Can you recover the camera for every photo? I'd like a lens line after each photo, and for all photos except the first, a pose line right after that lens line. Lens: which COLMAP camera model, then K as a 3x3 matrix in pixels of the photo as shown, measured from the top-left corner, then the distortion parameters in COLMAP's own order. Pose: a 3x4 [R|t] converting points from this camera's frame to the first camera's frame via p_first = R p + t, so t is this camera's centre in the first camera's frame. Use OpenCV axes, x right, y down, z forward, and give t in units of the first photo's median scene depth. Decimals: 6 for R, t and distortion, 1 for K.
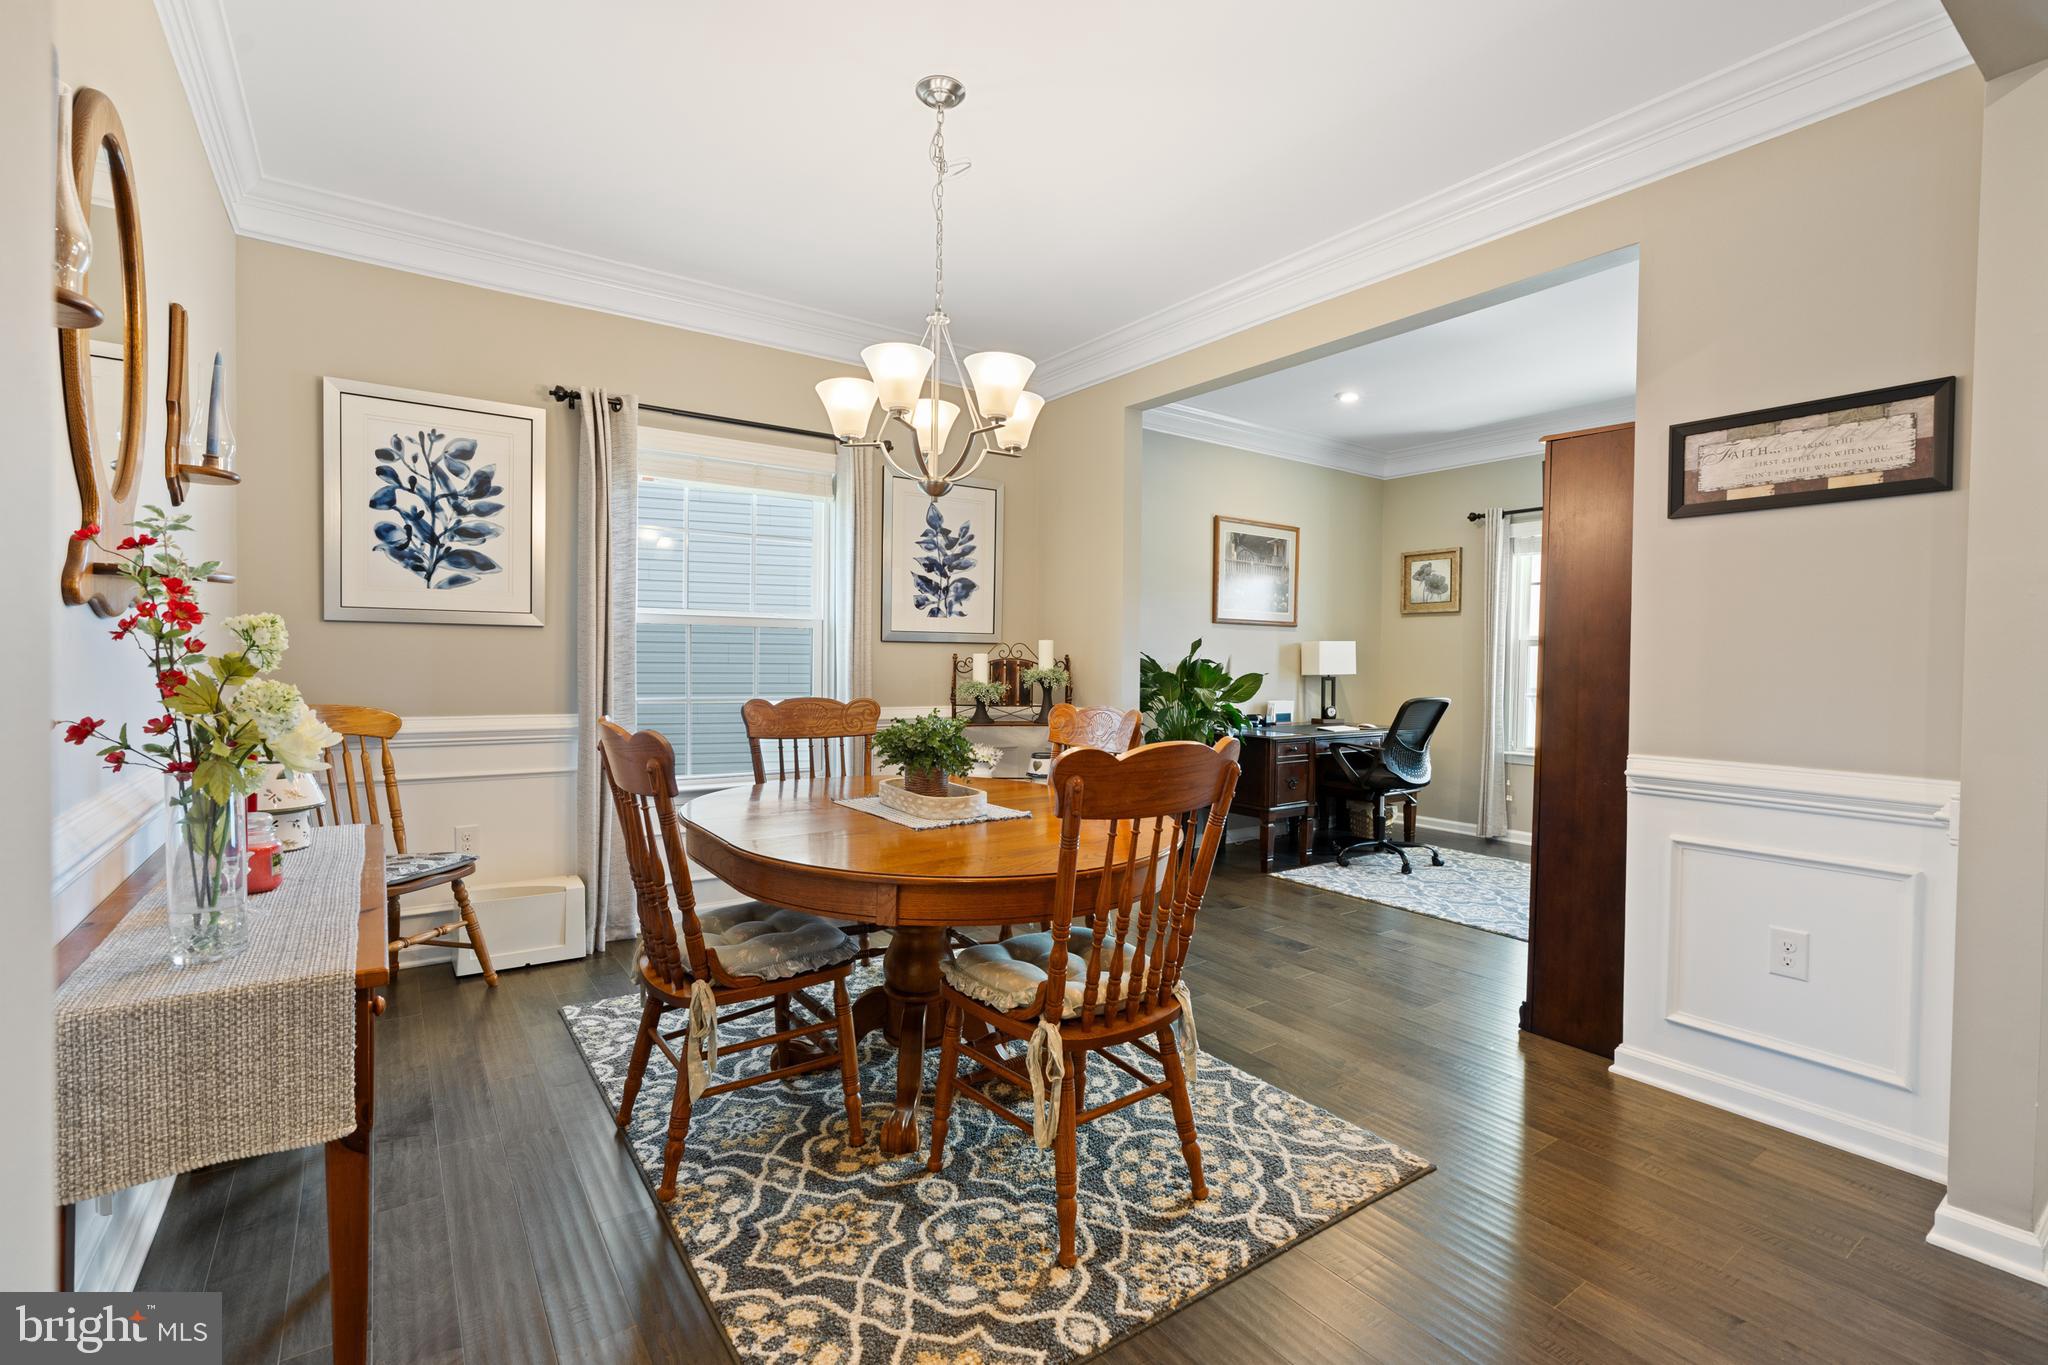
lens RADIAL K [[914.2, 0, 1022.5], [0, 914.2, 682.8], [0, 0, 1]] dist [-0.002954, 0.000241]
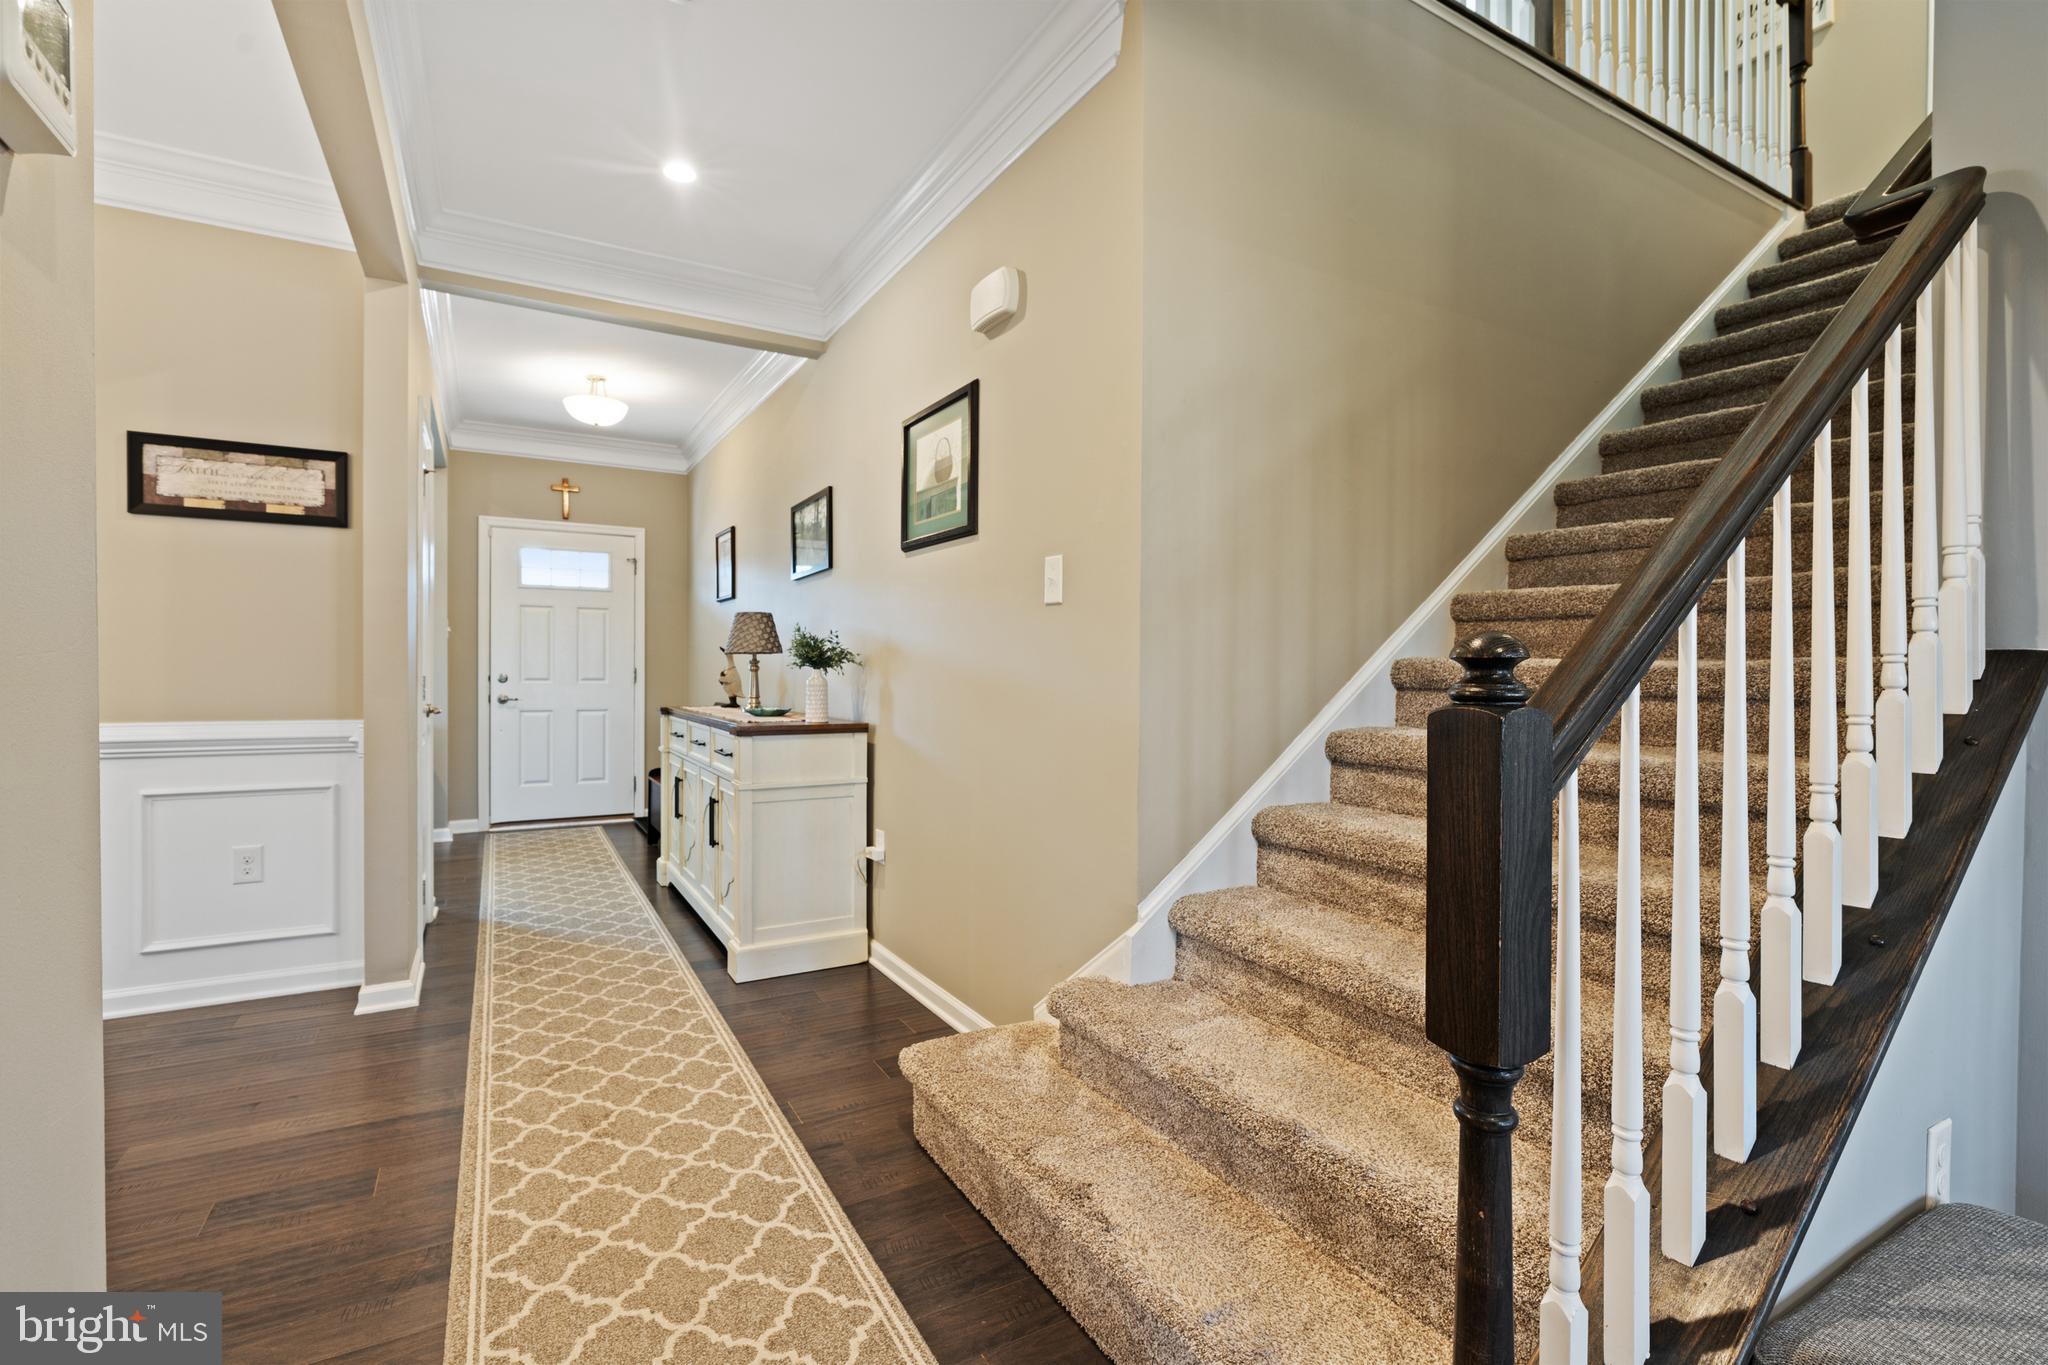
lens RADIAL K [[914.2, 0, 1022.9], [0, 914.2, 671.0], [0, 0, 1]] dist [-0.002954, 0.000241]
pose [[0.089907, -0.020449, 0.995740, -0.354237], [0.012097, 0.999738, 0.019439, 0.008544], [-0.995877, 0.010298, 0.090131, -0.224607]]
